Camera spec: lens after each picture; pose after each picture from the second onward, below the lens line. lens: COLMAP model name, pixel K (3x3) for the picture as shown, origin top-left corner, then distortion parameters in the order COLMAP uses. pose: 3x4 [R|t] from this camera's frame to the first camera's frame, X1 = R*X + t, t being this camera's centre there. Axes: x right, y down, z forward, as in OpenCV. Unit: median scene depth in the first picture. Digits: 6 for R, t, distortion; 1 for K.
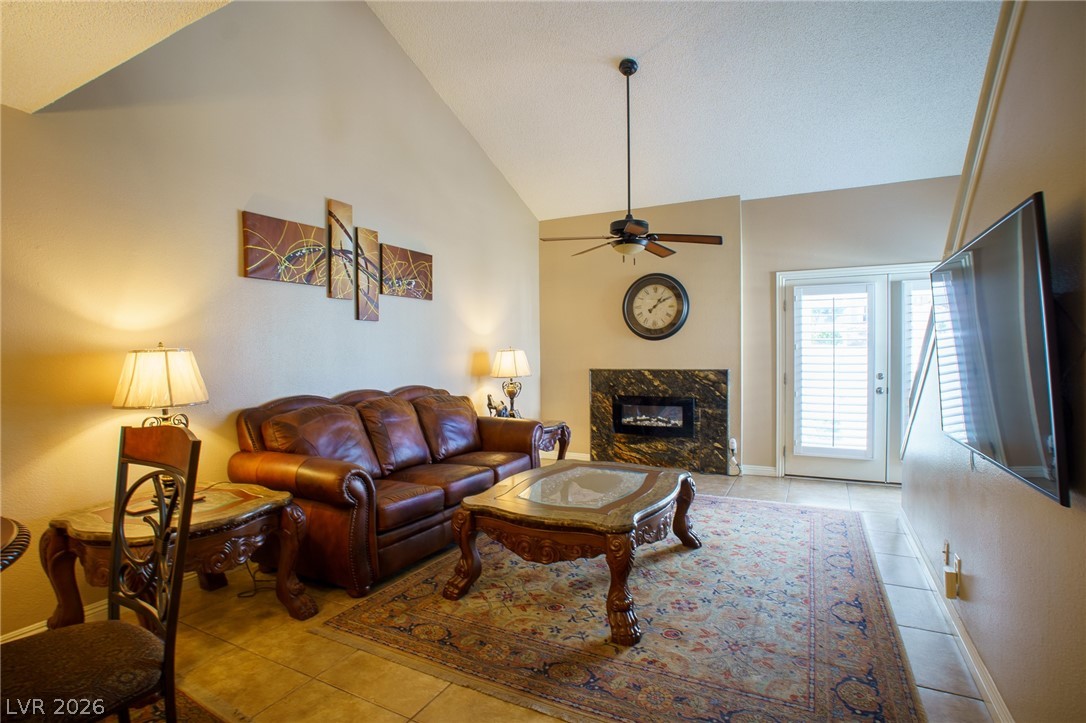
lens RADIAL K [[532.4, 0, 536.0], [0, 532.4, 361.6], [0, 0, 1]] dist [-0.060624, 0.028042]
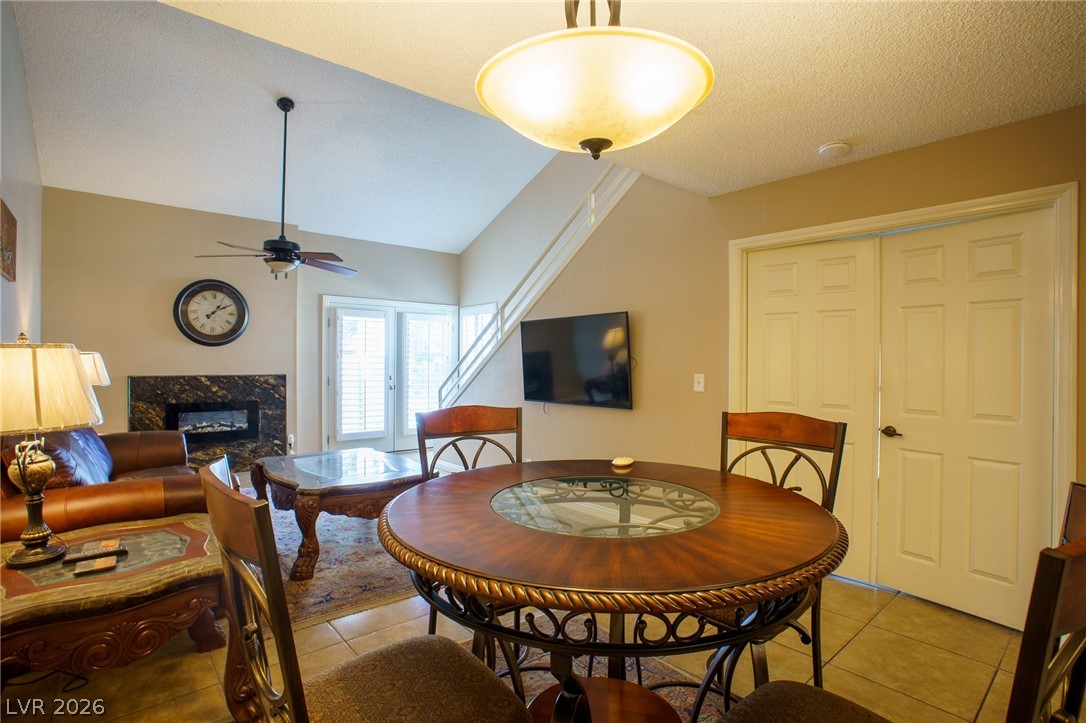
lens RADIAL K [[532.4, 0, 536.0], [0, 532.4, 361.6], [0, 0, 1]] dist [-0.060624, 0.028042]
pose [[0.391537, 0.010813, 0.920099, -0.477899], [0.004347, 0.999898, -0.013601, 0.005212], [-0.920152, 0.009325, 0.391450, 0.057264]]
